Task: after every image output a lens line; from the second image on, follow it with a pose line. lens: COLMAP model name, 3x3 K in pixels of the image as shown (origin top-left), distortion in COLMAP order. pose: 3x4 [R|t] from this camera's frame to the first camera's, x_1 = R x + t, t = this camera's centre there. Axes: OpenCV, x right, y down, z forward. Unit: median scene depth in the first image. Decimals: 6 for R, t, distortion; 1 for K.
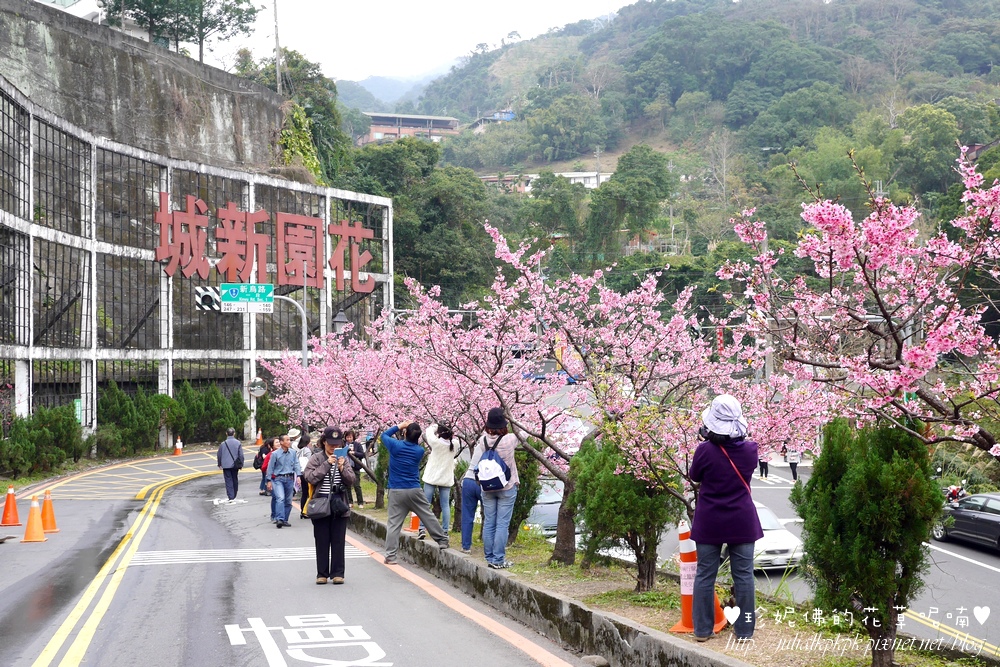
lens RADIAL K [[1244.9, 0, 500.0], [0, 1244.9, 333.5], [0, 0, 1]] dist [0.010229, -0.002603]
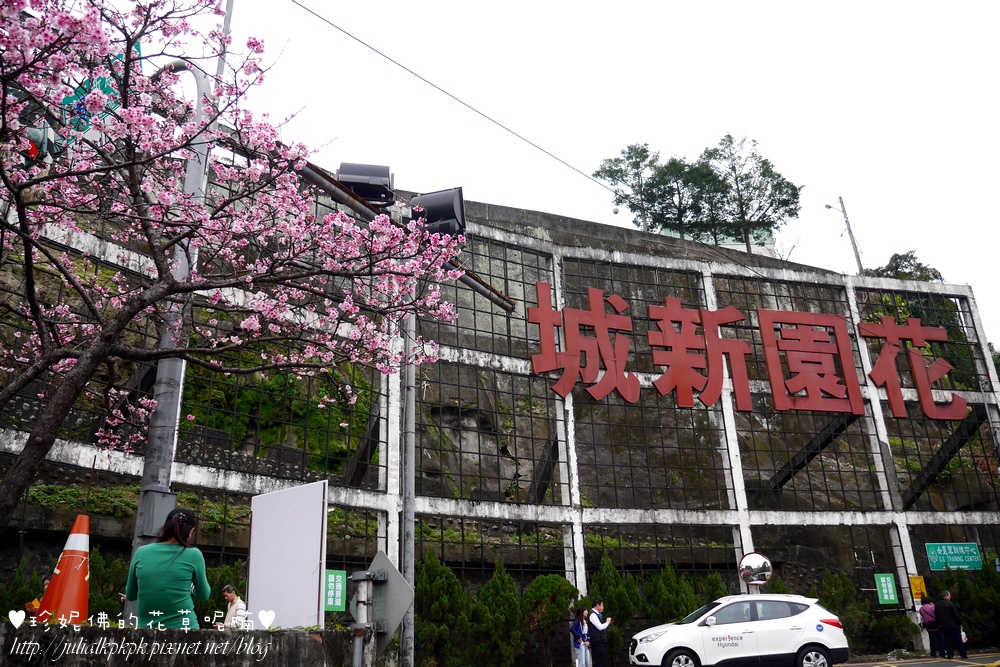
lens RADIAL K [[829.8, 0, 500.0], [0, 829.8, 333.5], [0, 0, 1]] dist [-0.023179, 0.000642]
pose [[0.725820, -0.280839, -0.627945, 0.000975], [0.046634, 0.930853, -0.362407, 0.076806], [0.686303, 0.233758, 0.688728, 0.612463]]
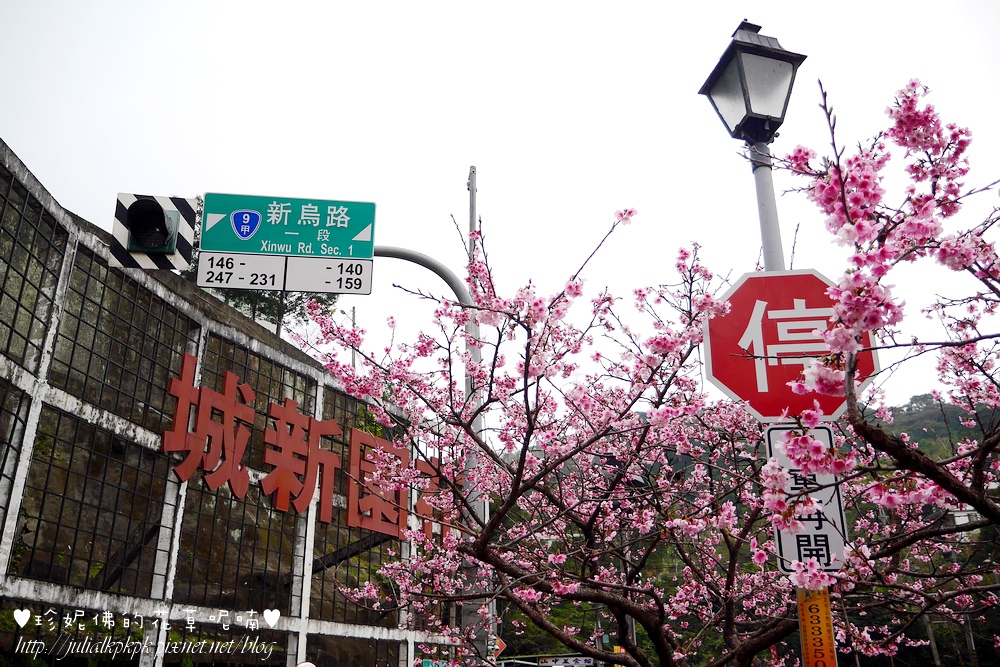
lens RADIAL K [[829.8, 0, 500.0], [0, 829.8, 333.5], [0, 0, 1]] dist [-0.023179, 0.000642]
pose [[0.999886, -0.002178, 0.014936, -0.101046], [0.007830, 0.920810, -0.389933, 0.046615], [-0.012904, 0.390006, 0.920722, 0.538184]]
